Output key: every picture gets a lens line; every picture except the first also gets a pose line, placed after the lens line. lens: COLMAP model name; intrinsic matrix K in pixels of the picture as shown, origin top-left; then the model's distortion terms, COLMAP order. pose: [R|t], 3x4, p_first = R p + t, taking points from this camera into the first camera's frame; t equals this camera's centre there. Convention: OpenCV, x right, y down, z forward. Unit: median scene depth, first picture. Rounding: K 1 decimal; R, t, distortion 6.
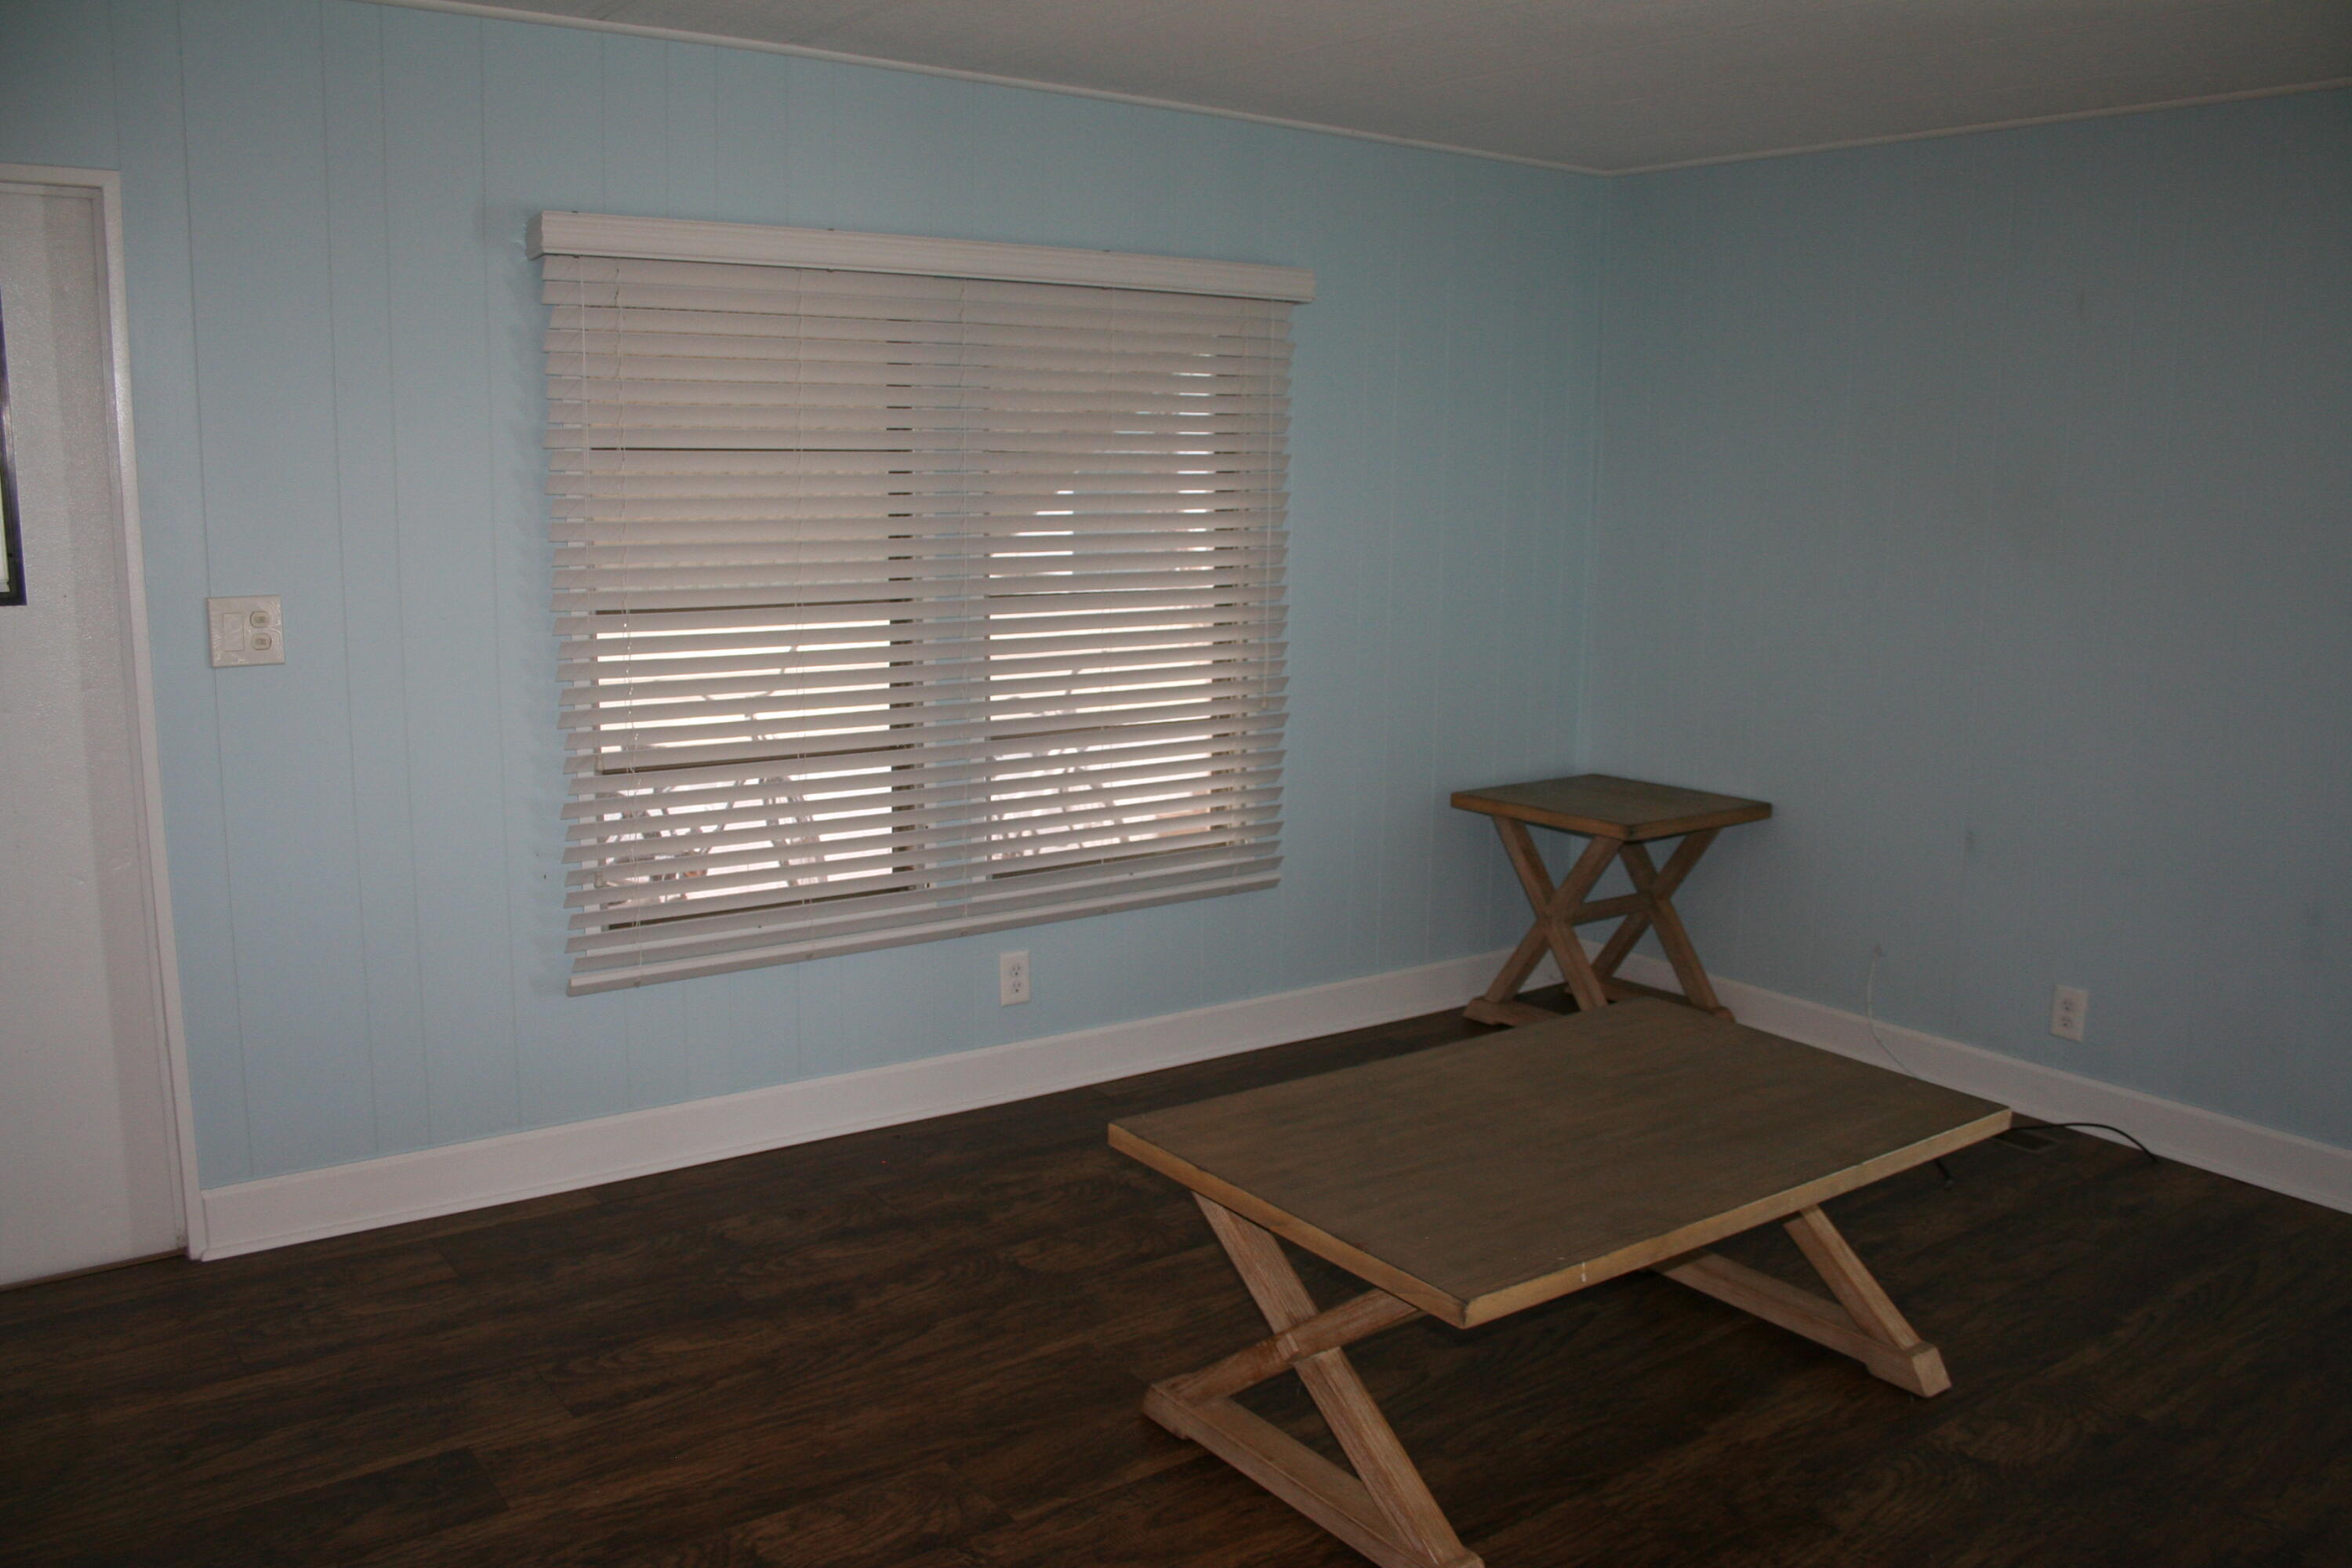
lens RADIAL K [[1922.5, 0, 1176.0], [0, 1922.5, 784.0], [0, 0, 1]] dist [-0.162318, 0.145881]
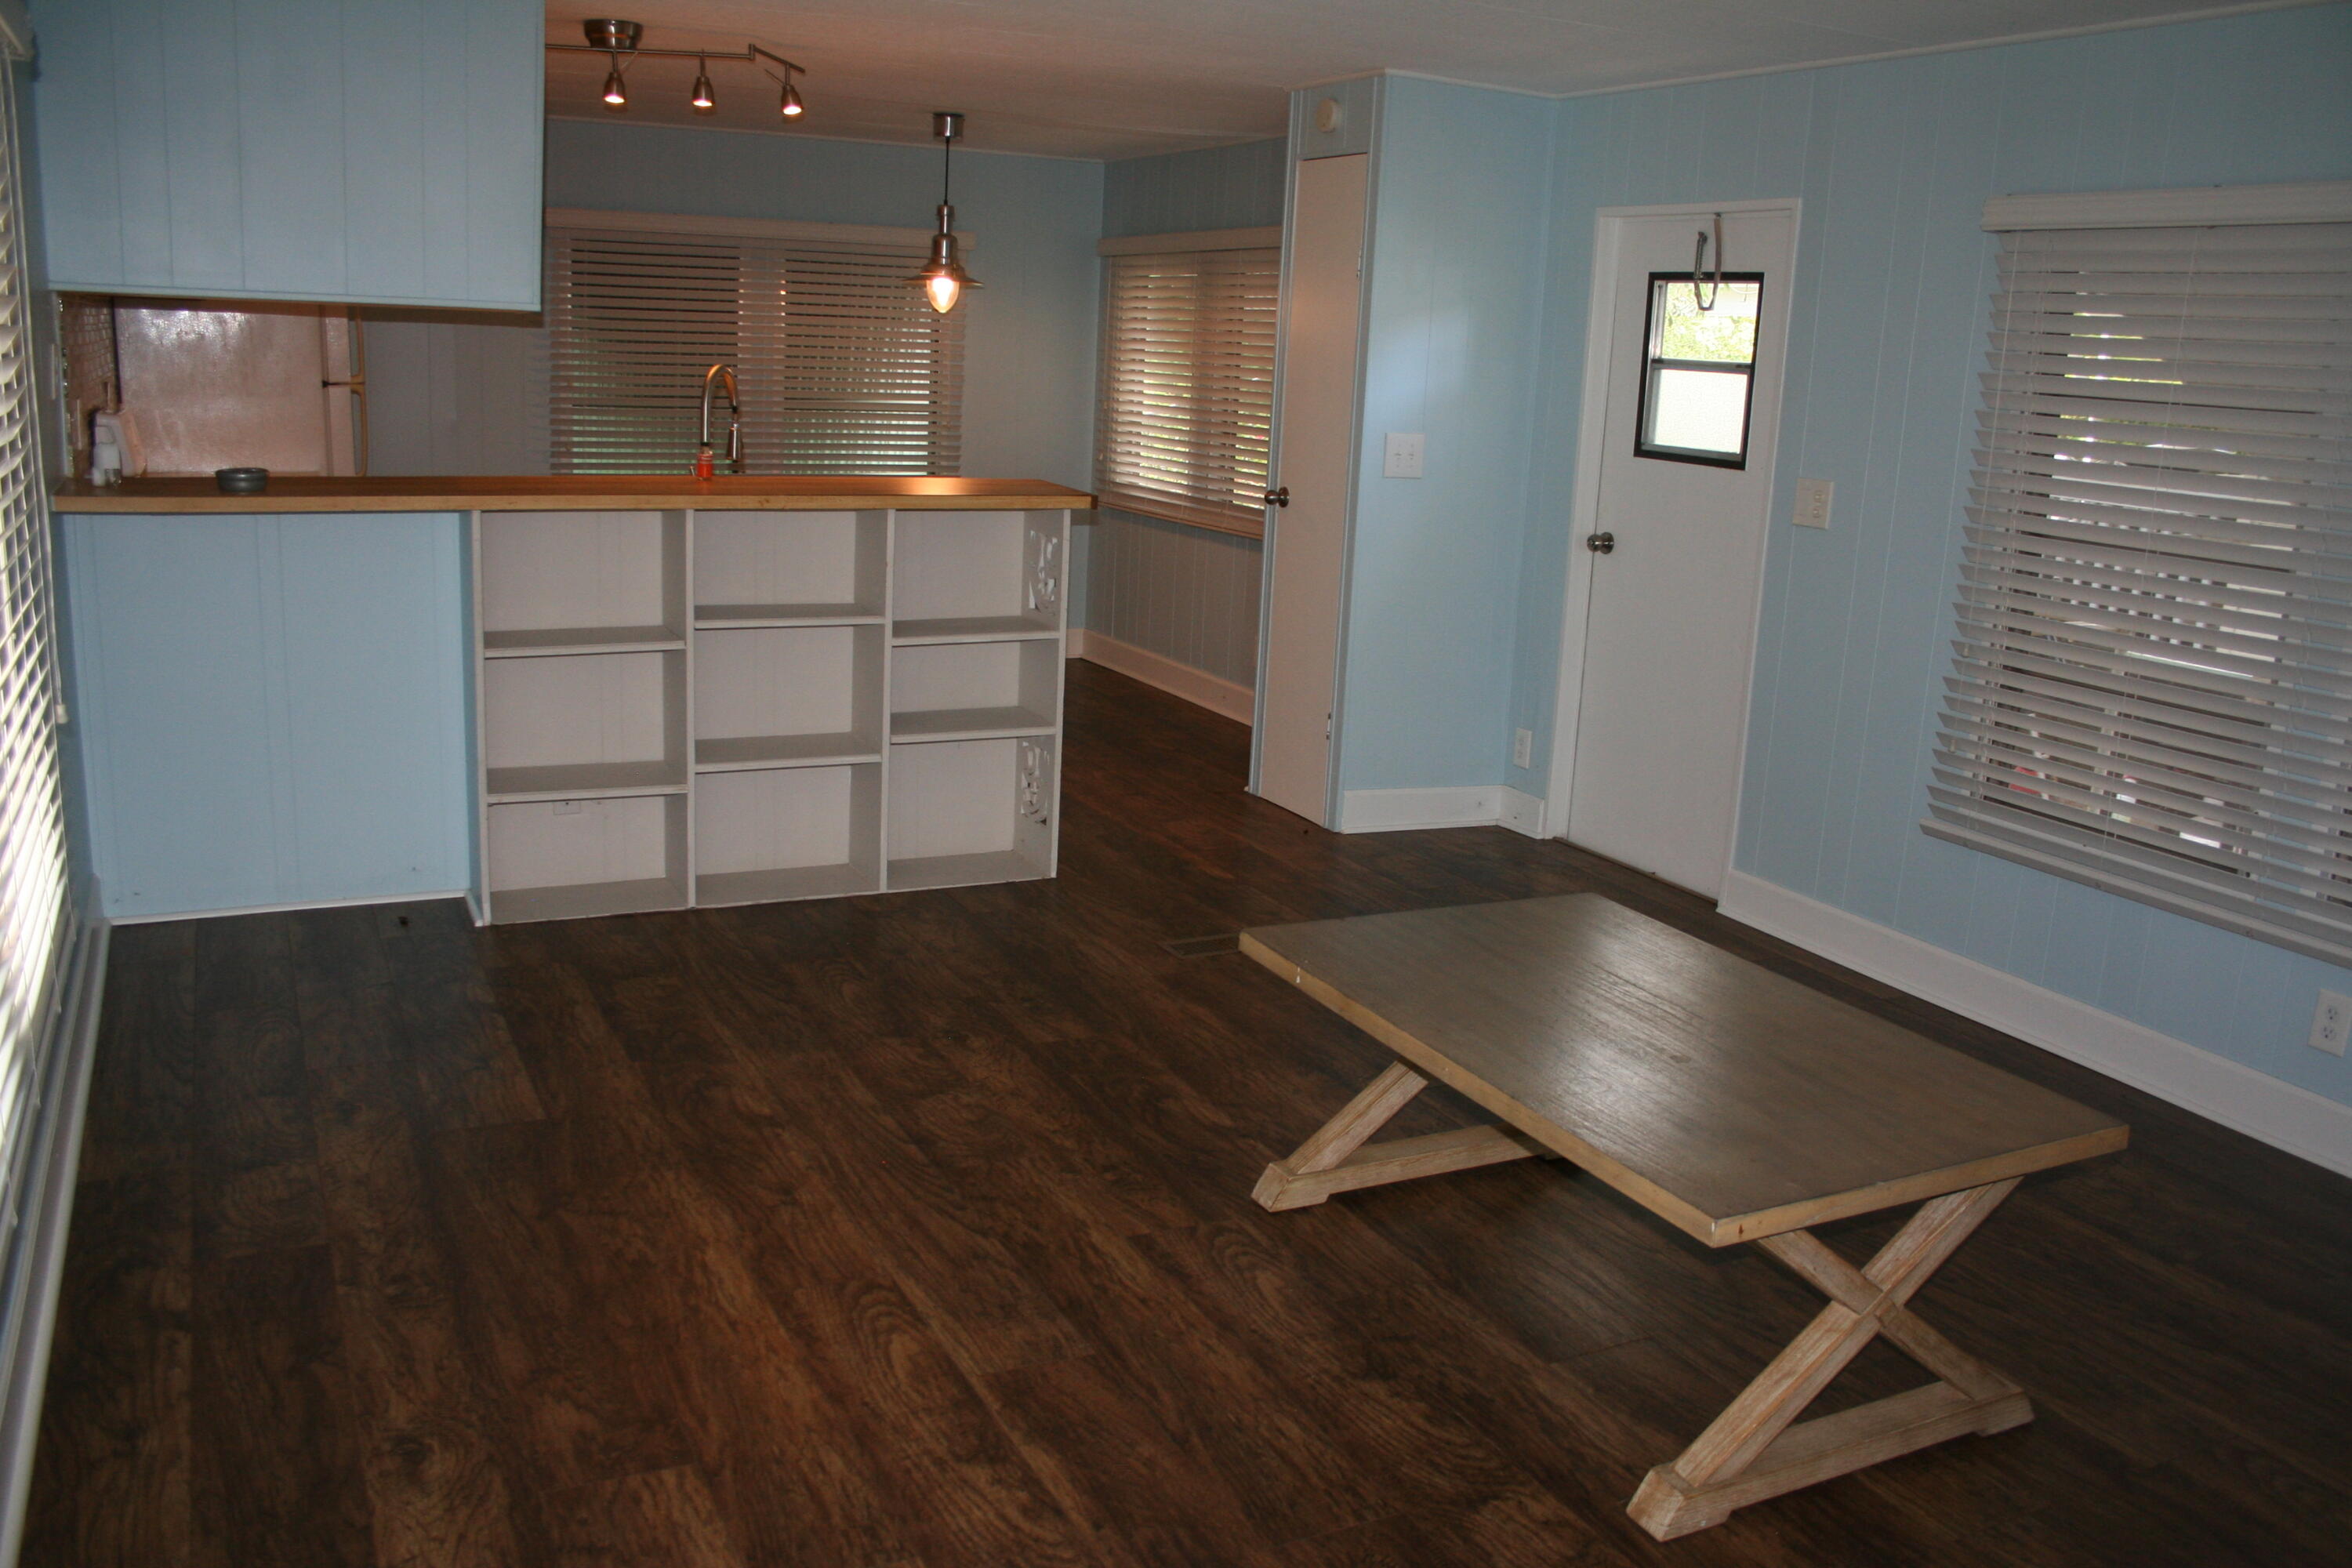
lens RADIAL K [[1922.5, 0, 1176.0], [0, 1922.5, 784.0], [0, 0, 1]] dist [-0.162318, 0.145881]
pose [[-0.160077, 0.203048, -0.965995, 0.953360], [-0.219202, 0.946868, 0.235352, -0.101830], [0.962458, 0.249423, -0.107064, 0.663992]]
